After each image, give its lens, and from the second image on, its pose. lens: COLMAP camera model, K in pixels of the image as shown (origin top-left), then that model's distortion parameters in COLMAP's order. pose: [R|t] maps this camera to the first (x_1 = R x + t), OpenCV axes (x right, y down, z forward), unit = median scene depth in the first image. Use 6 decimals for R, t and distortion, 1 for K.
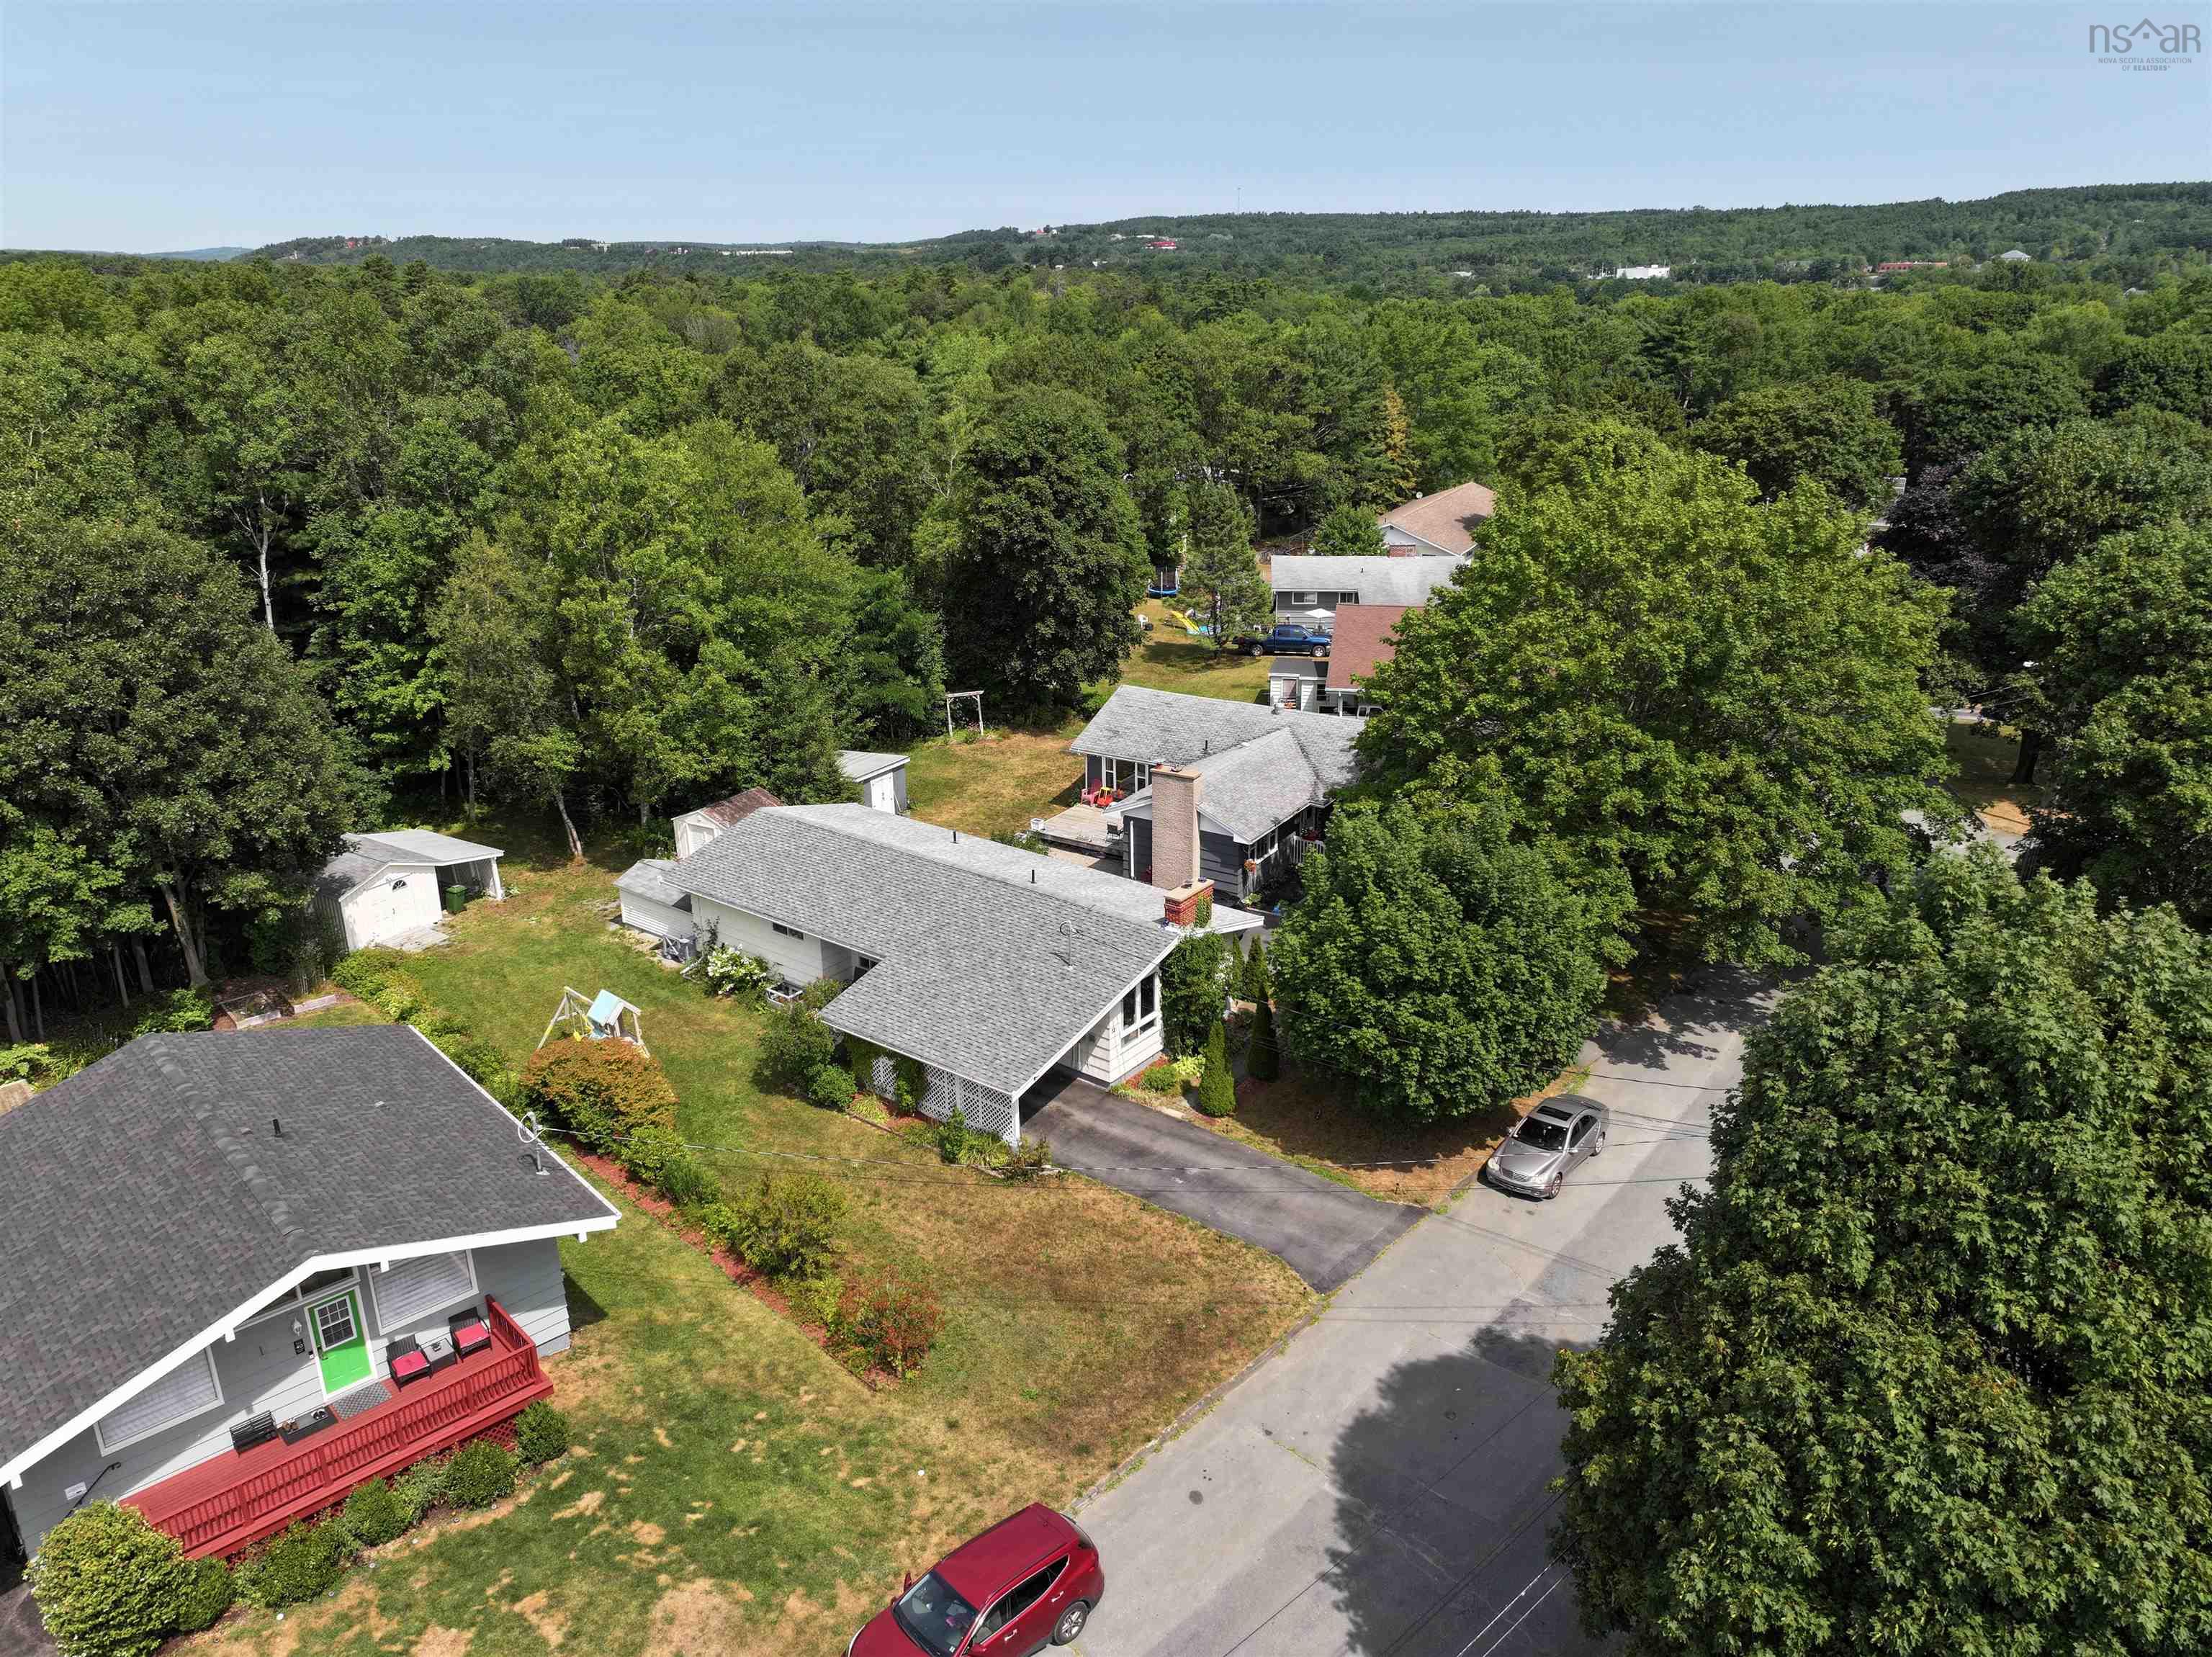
lens RADIAL K [[1569.8, 0, 1109.6], [0, 1569.8, 821.7], [0, 0, 1]] dist [0.002282, -0.000704]
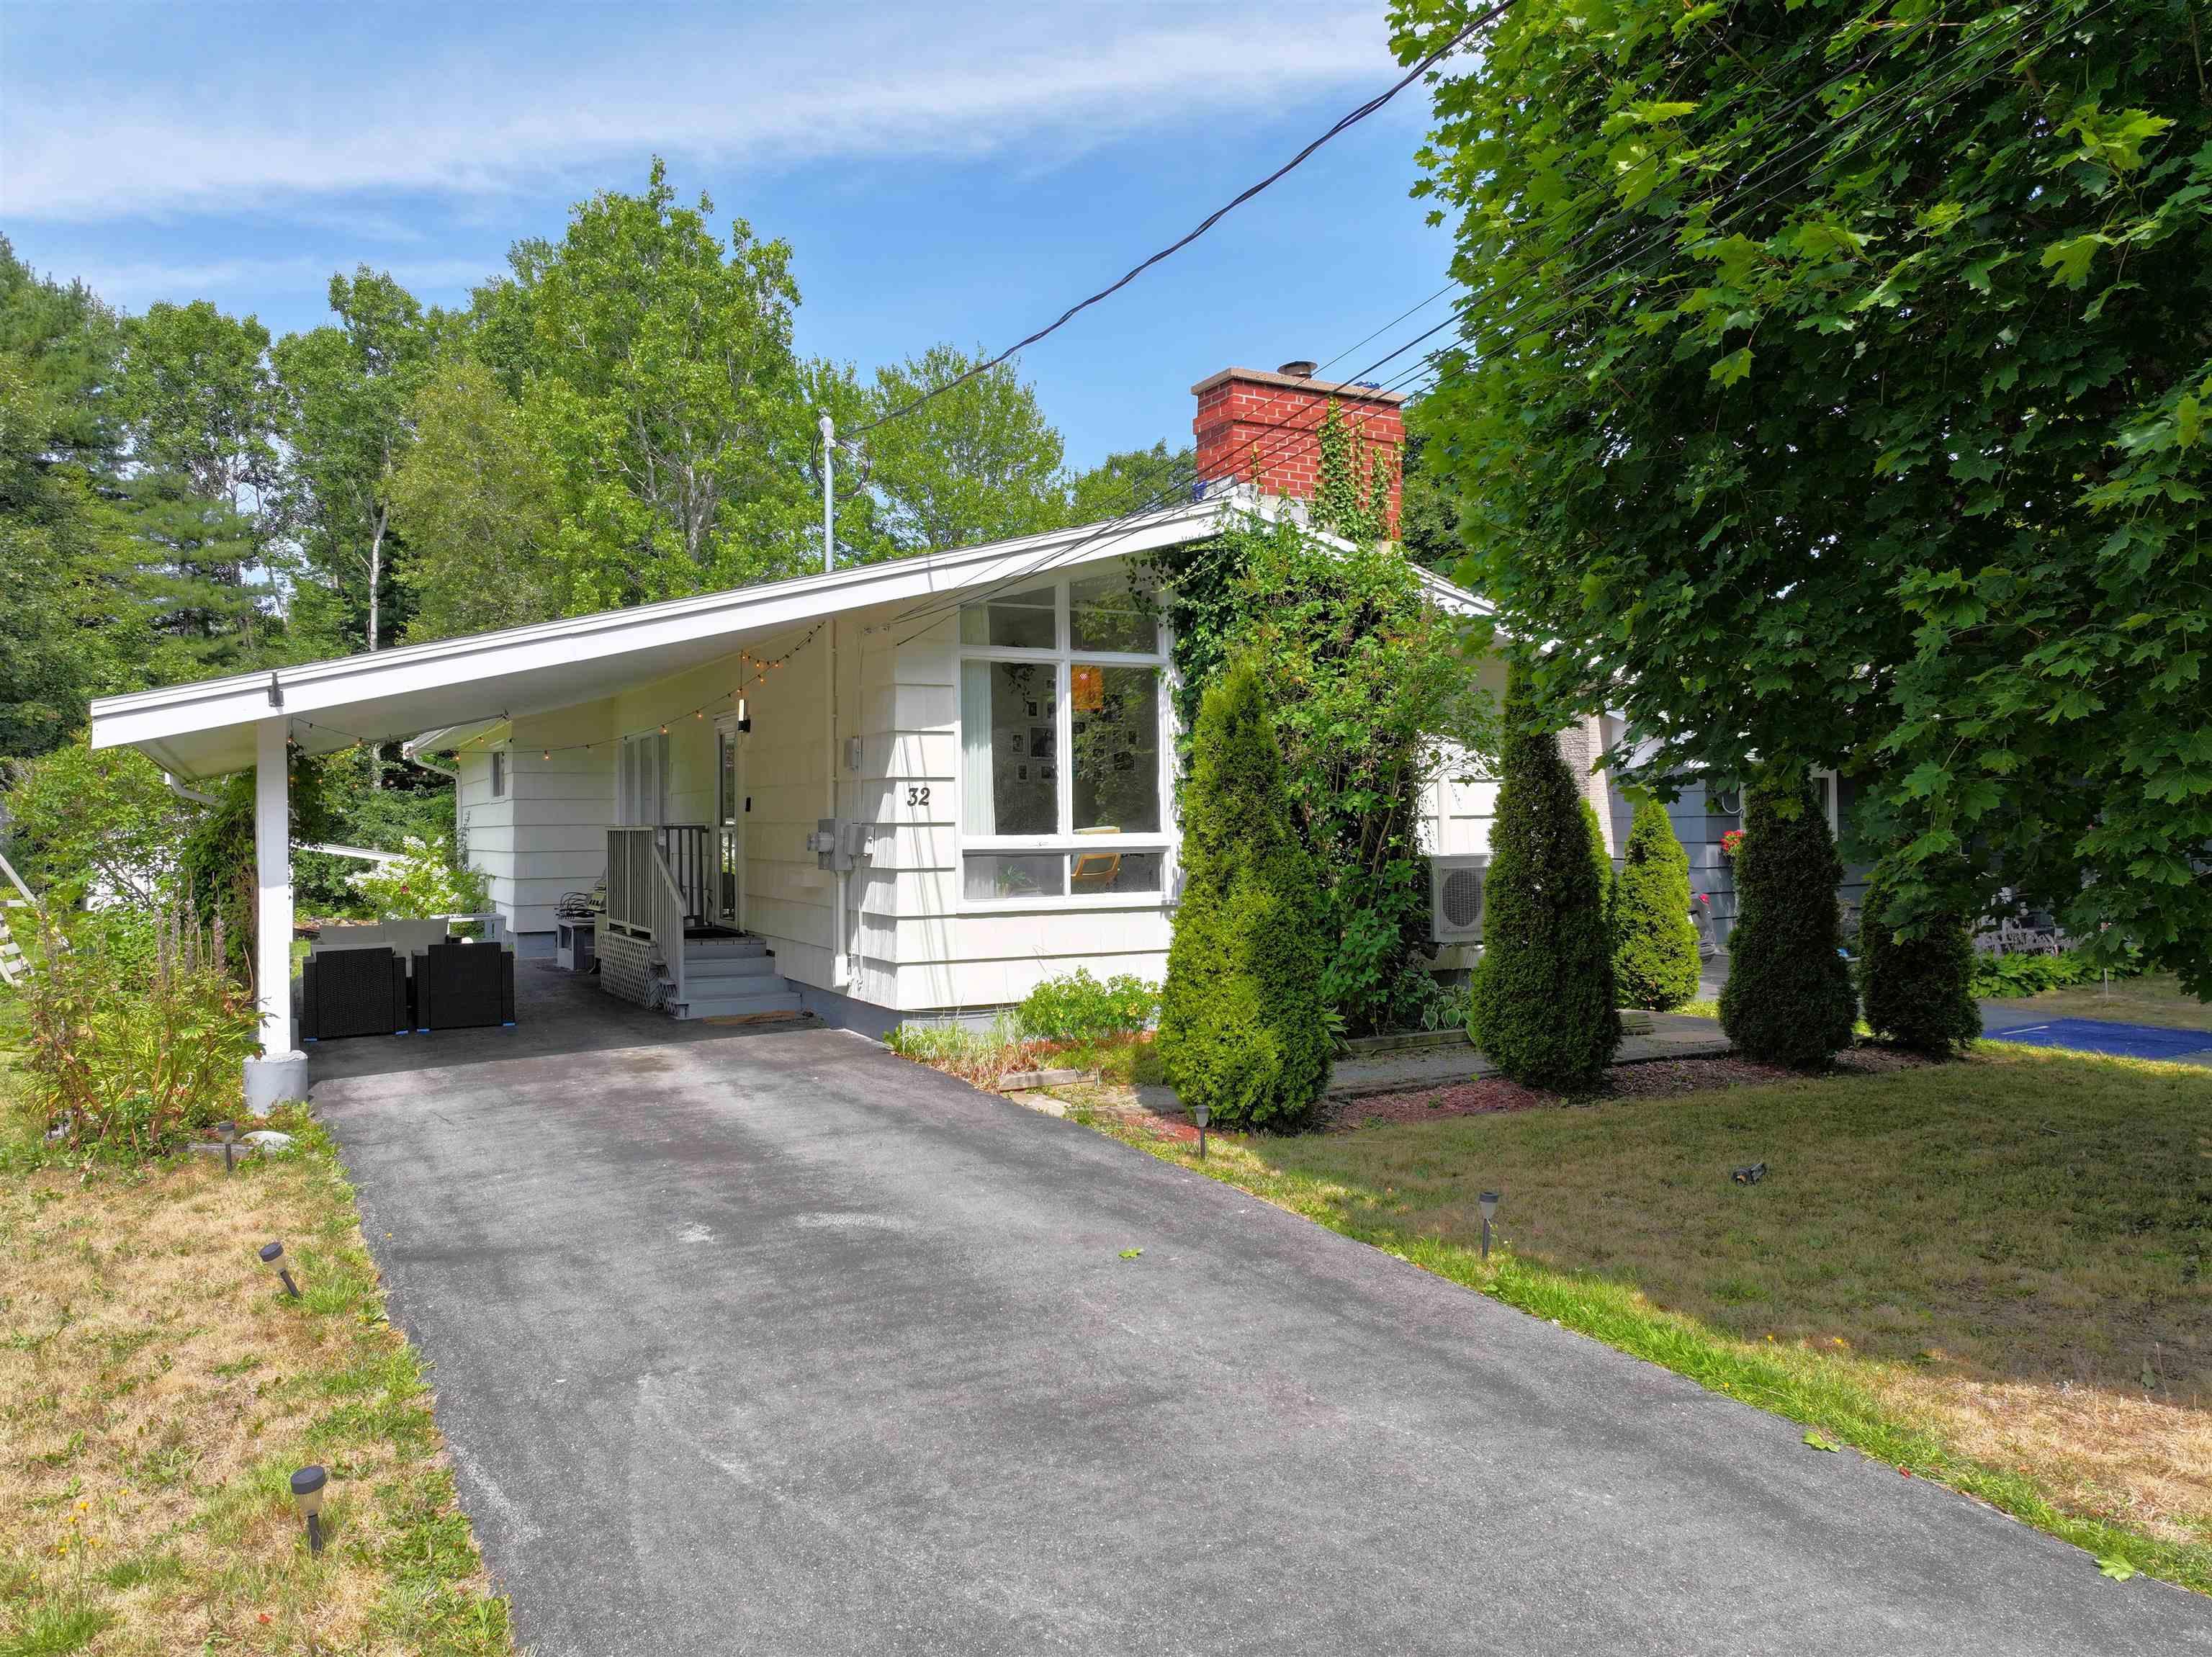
lens RADIAL K [[1569.8, 0, 1109.6], [0, 1569.8, 821.7], [0, 0, 1]] dist [0.002282, -0.000704]
pose [[0.911940, -0.003281, -0.410310, 0.145667], [-0.135841, 0.941166, -0.309442, 0.223906], [0.387185, 0.337930, 0.857841, 0.827643]]
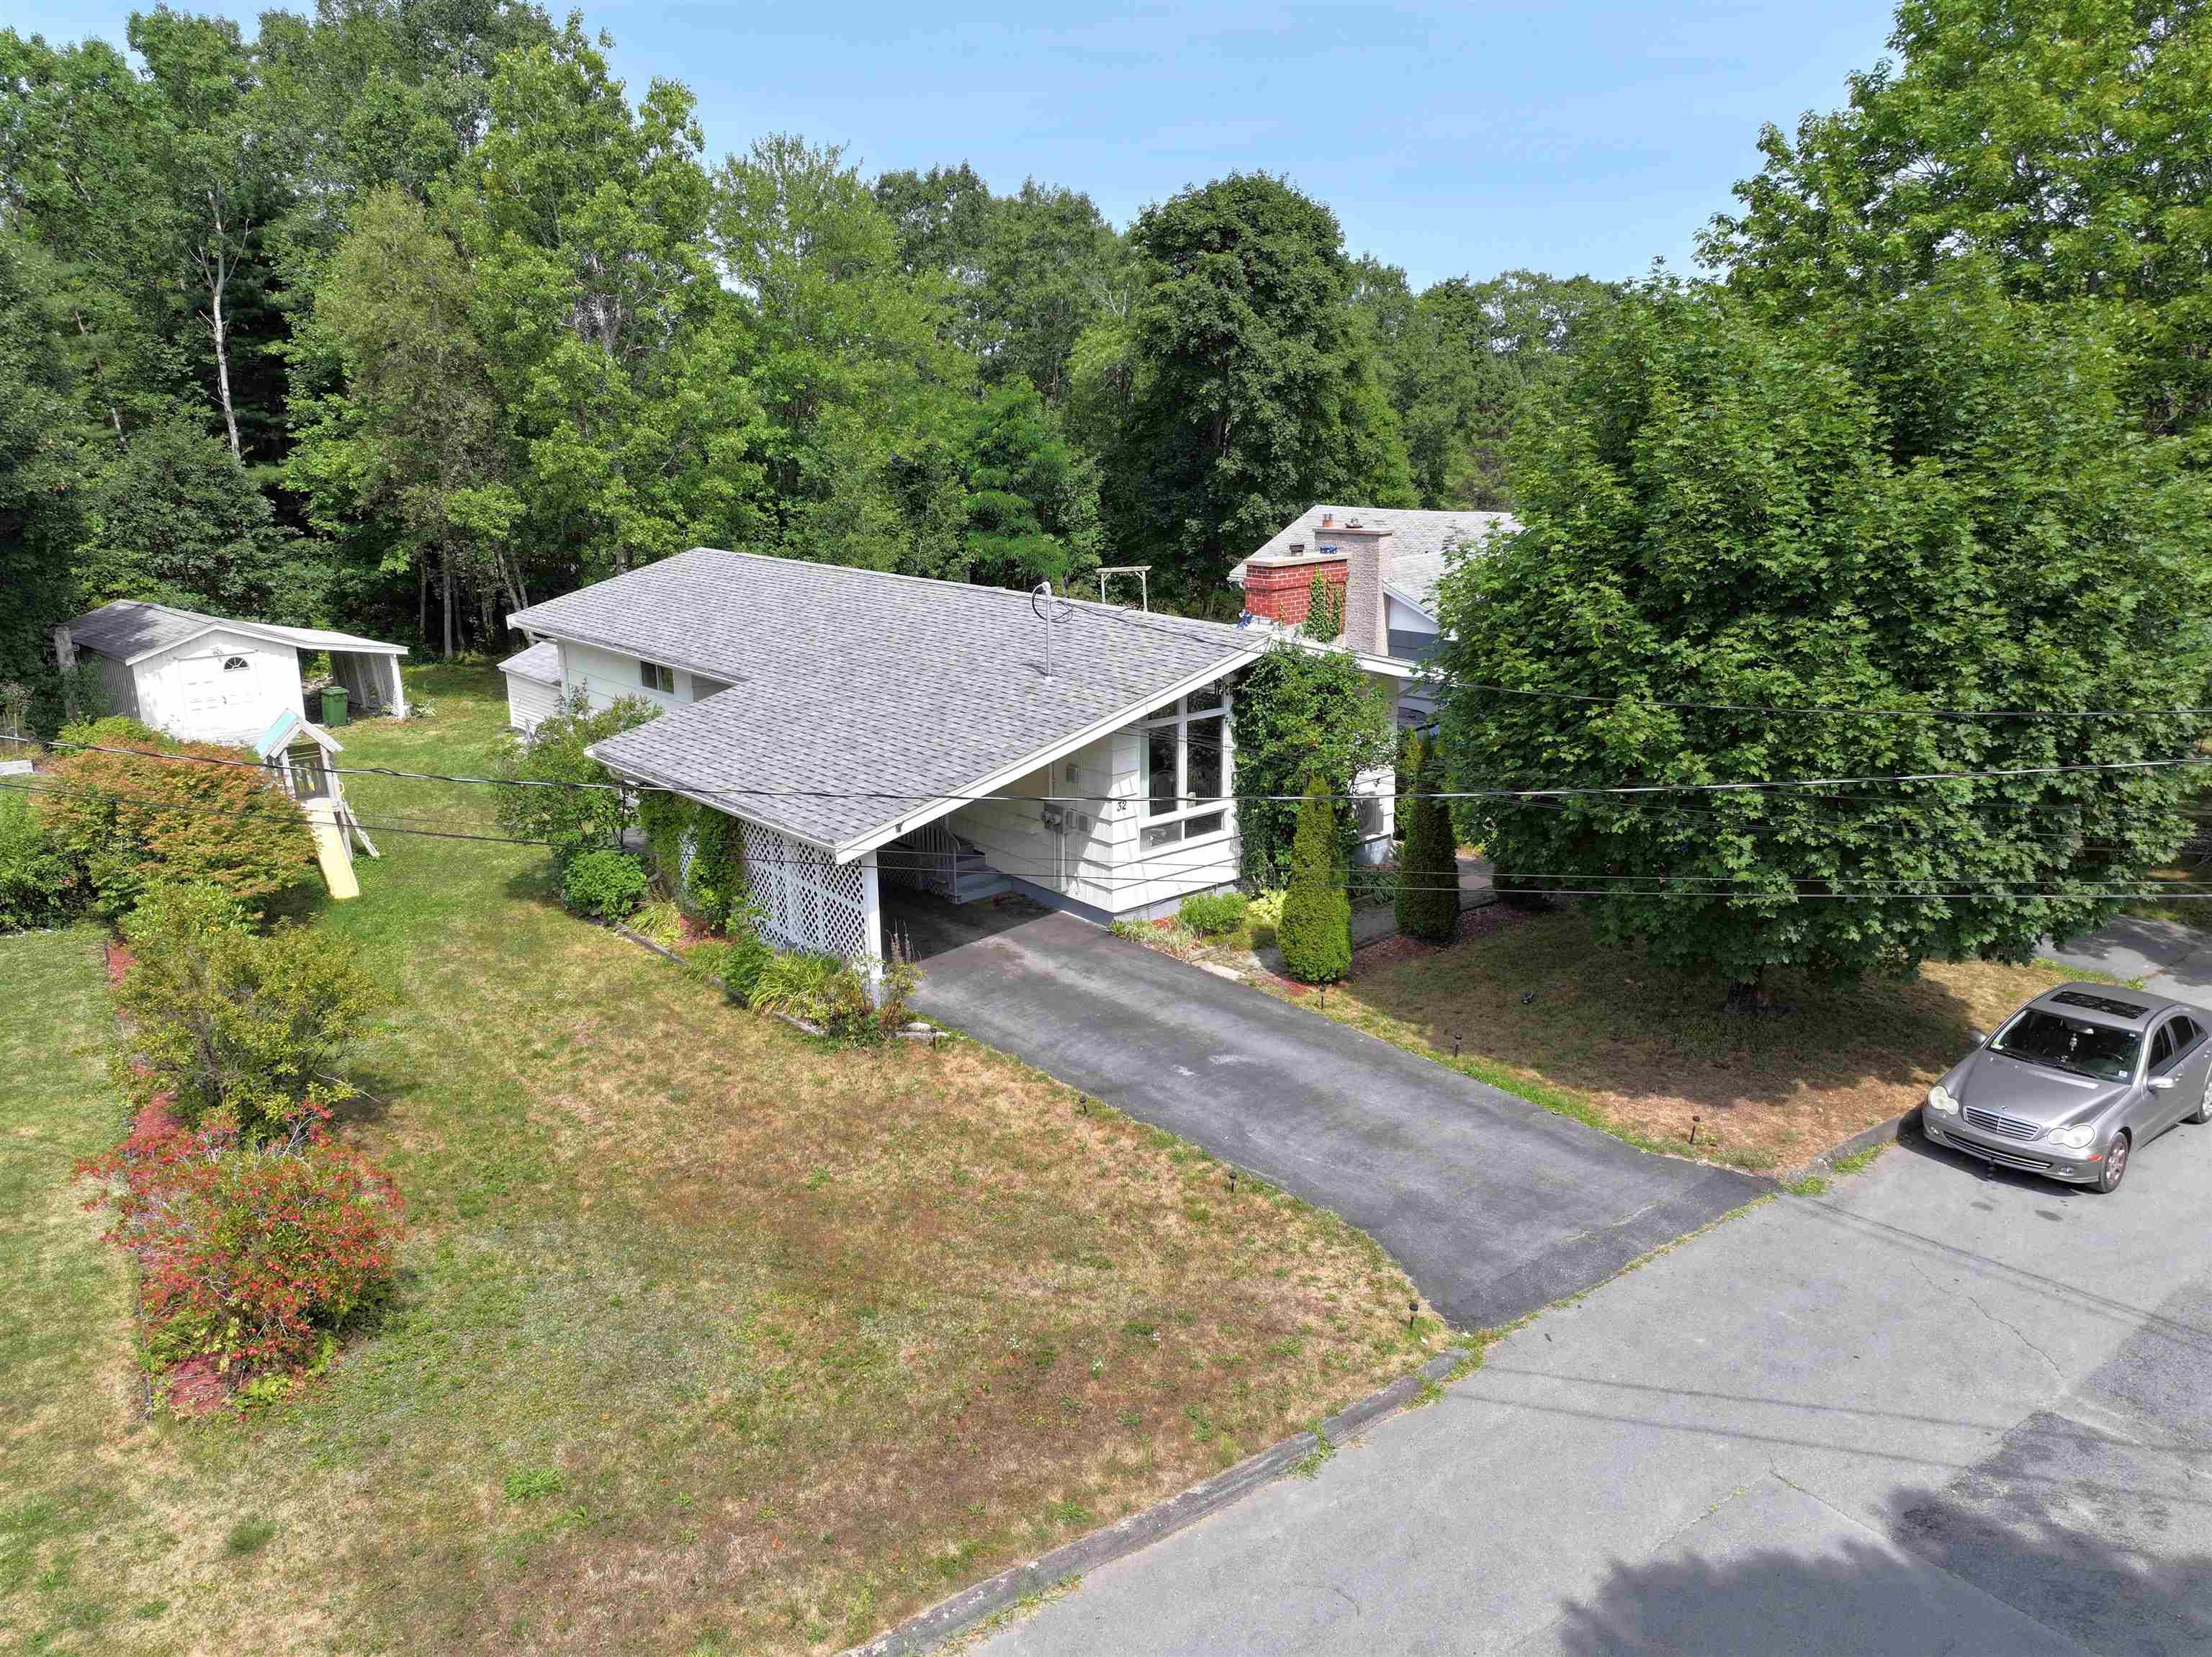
lens RADIAL K [[1565.3, 0, 1106.0], [0, 1565.3, 828.5], [0, 0, 1]] dist [0.006601, 0.003780]
pose [[0.978799, 0.055418, -0.197181, 0.102615], [-0.070688, 0.994950, -0.071263, 0.185335], [0.192236, 0.083690, 0.977774, 0.528275]]
